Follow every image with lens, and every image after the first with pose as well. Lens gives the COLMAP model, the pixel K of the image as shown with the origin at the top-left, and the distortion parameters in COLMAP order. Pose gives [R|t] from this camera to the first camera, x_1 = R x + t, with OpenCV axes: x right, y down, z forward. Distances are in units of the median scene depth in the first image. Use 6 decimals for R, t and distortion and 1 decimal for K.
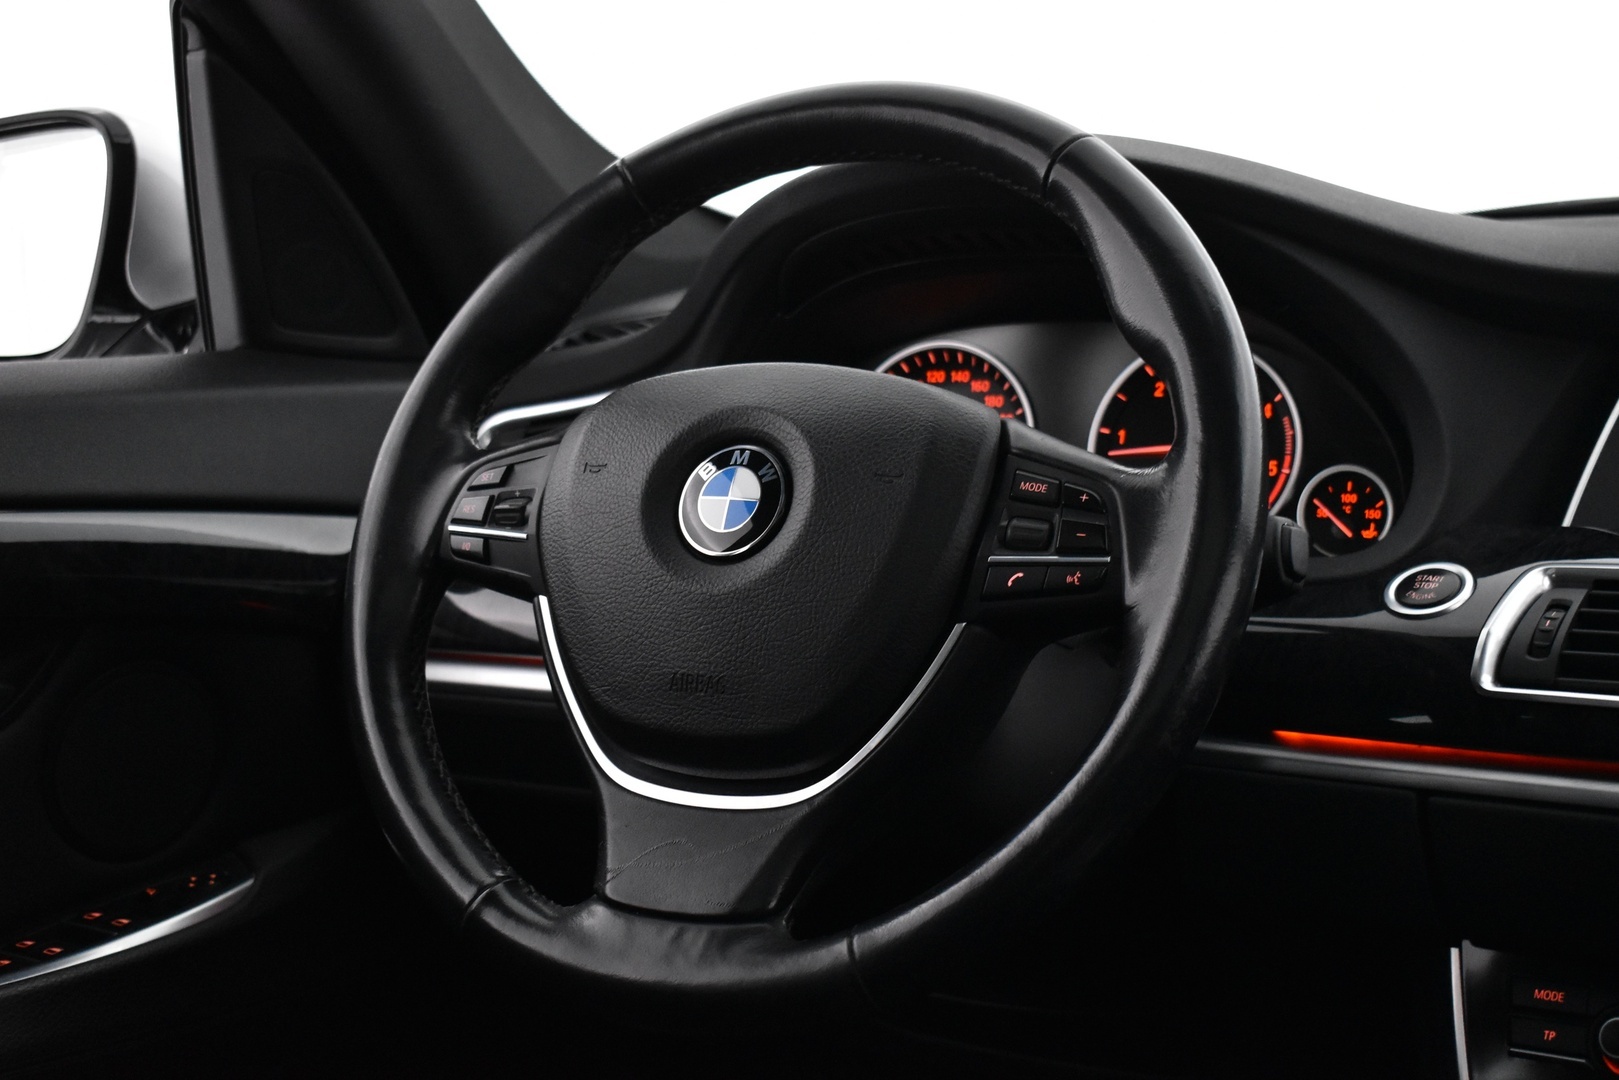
lens RADIAL K [[2397.1, 0, 809.5], [0, 2397.1, 540.0], [0, 0, 1]] dist [-0.041716, -0.083075]
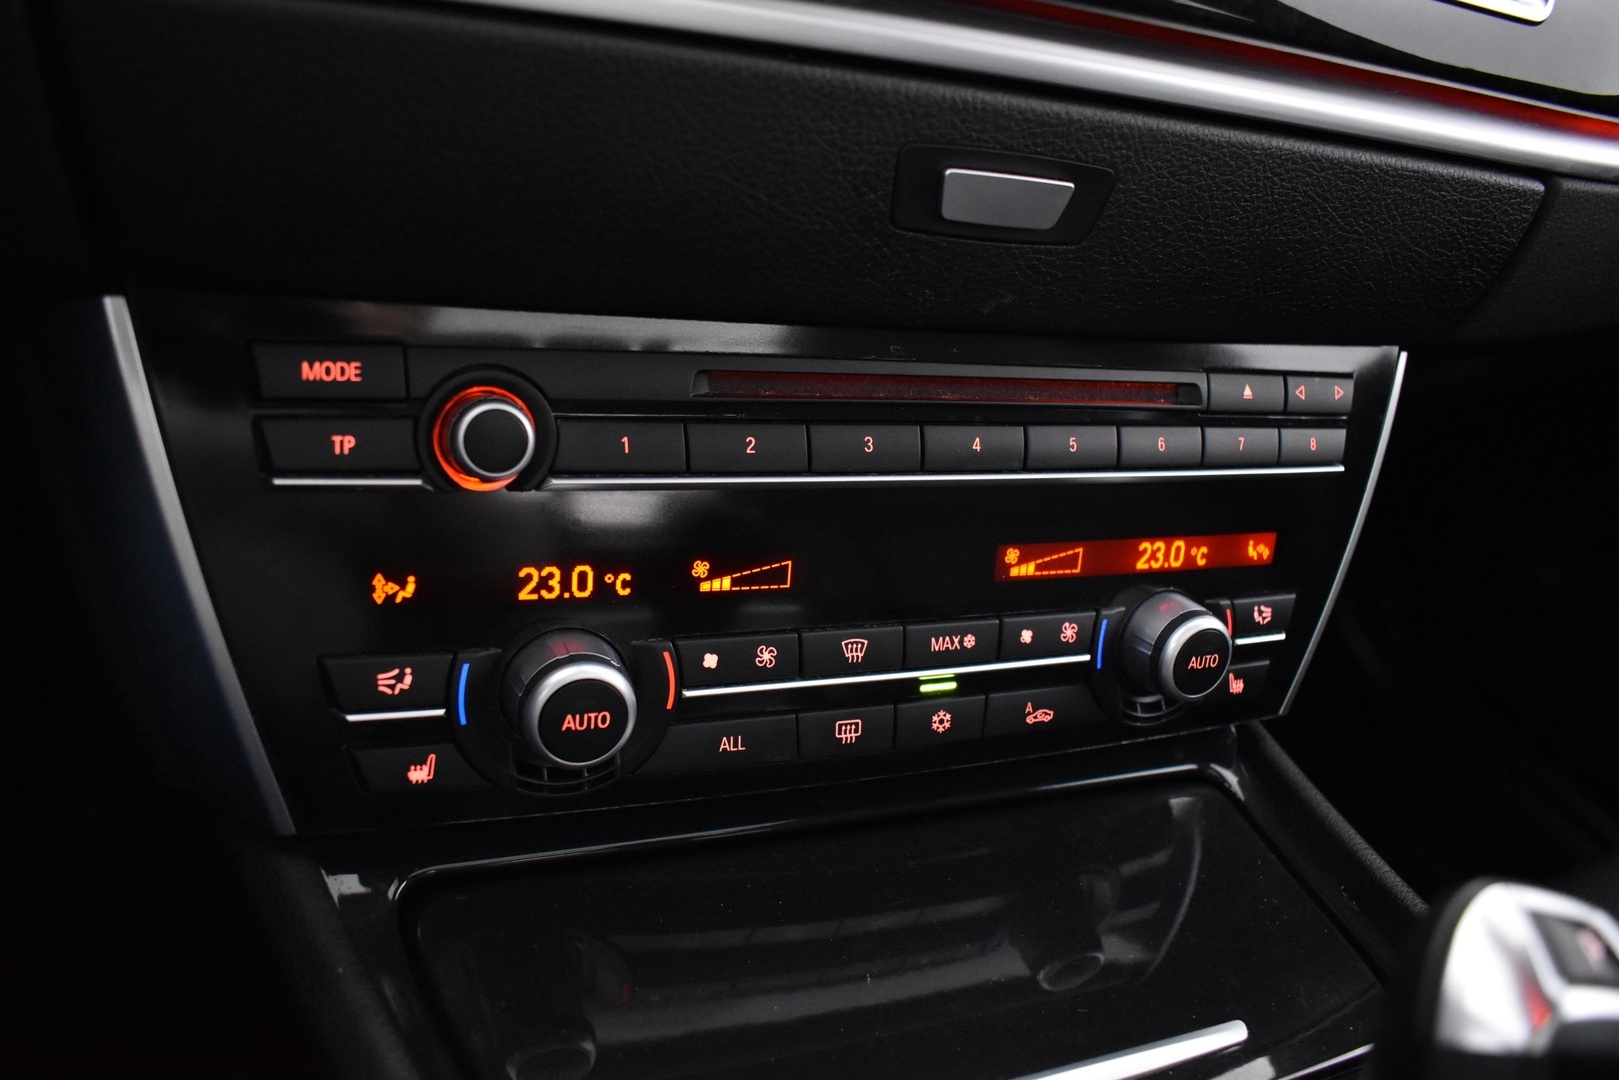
lens RADIAL K [[1245.2, 0, 809.5], [0, 1245.2, 540.0], [0, 0, 1]] dist [-0.104361, 0.004275]
pose [[0.530751, -0.321885, 0.784024, 0.129451], [-0.141192, 0.878563, 0.456280, 0.077713], [-0.835684, -0.352869, 0.420851, 0.721721]]
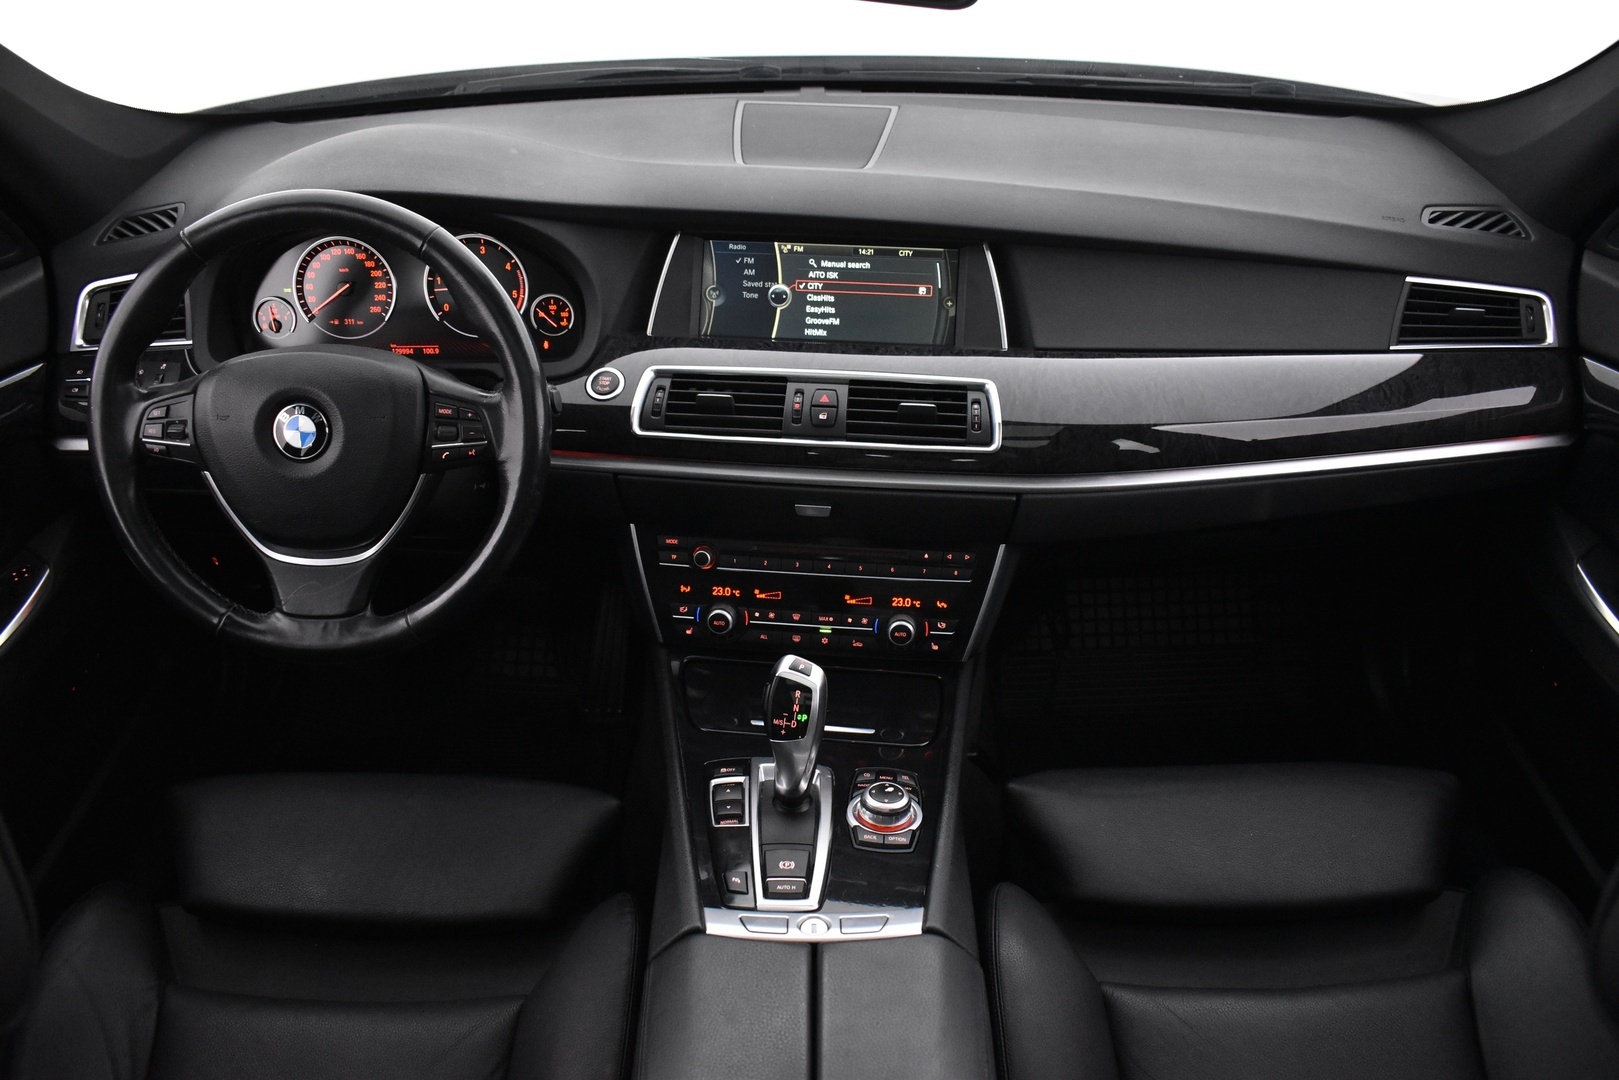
lens RADIAL K [[1245.2, 0, 809.5], [0, 1245.2, 540.0], [0, 0, 1]] dist [-0.104361, 0.004275]
pose [[0.874371, -0.245104, 0.418807, -0.106014], [0.024499, 0.884257, 0.466358, -0.390590], [-0.484639, -0.397509, 0.779174, -0.092497]]
